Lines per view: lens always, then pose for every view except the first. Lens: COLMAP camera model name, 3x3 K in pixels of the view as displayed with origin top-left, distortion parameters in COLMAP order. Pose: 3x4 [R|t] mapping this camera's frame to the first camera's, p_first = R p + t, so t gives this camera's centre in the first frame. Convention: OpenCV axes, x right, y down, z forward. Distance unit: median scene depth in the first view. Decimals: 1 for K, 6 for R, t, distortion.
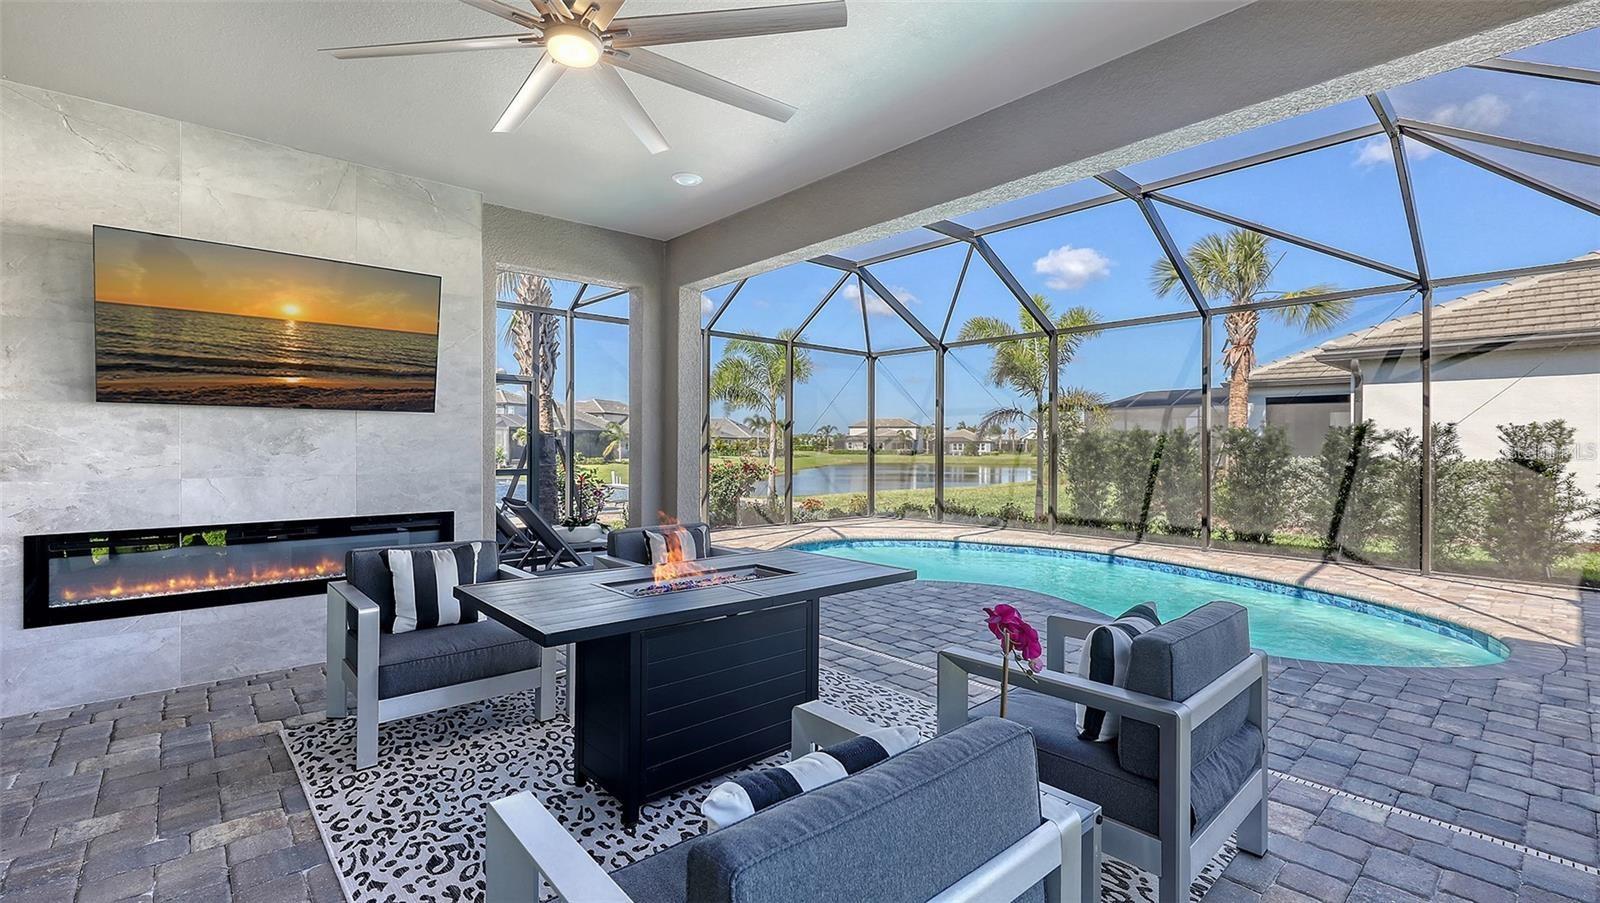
lens RADIAL K [[706.9, 0, 802.5], [0, 706.9, 441.7], [0, 0, 1]] dist [0.008253, -0.001012]
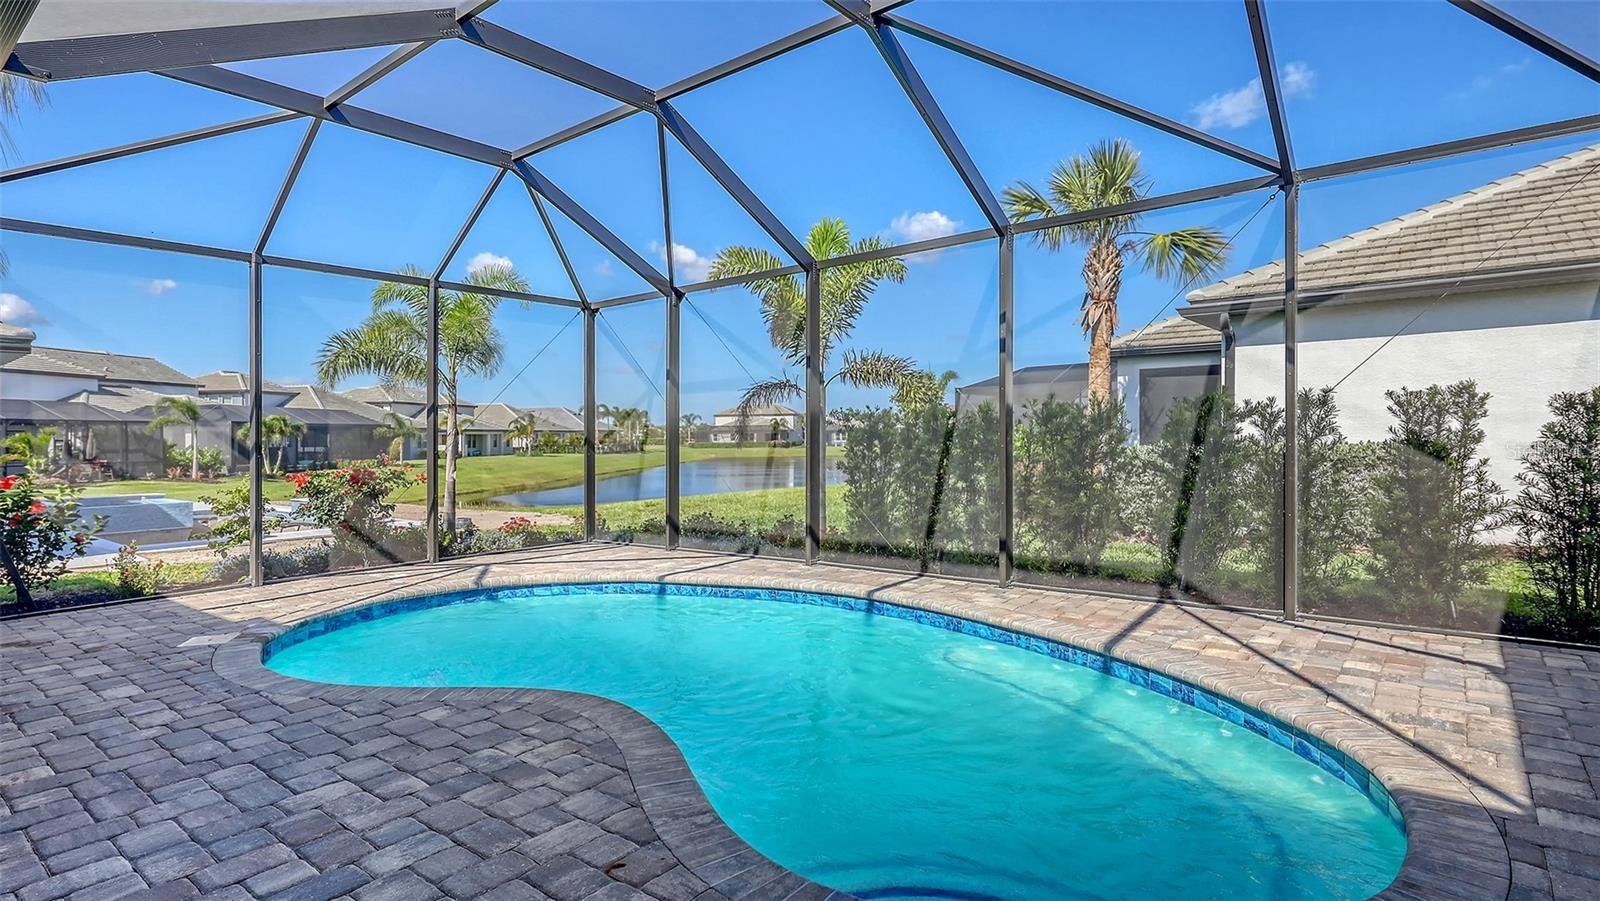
lens RADIAL K [[821.6, 0, 800.0], [0, 821.6, 450.5], [0, 0, 1]] dist [-0.004180, 0.015371]
pose [[0.988370, -0.022122, 0.150448, 0.264046], [0.018870, 0.999557, 0.023005, 0.004404], [-0.150890, -0.019899, 0.988350, 0.266741]]
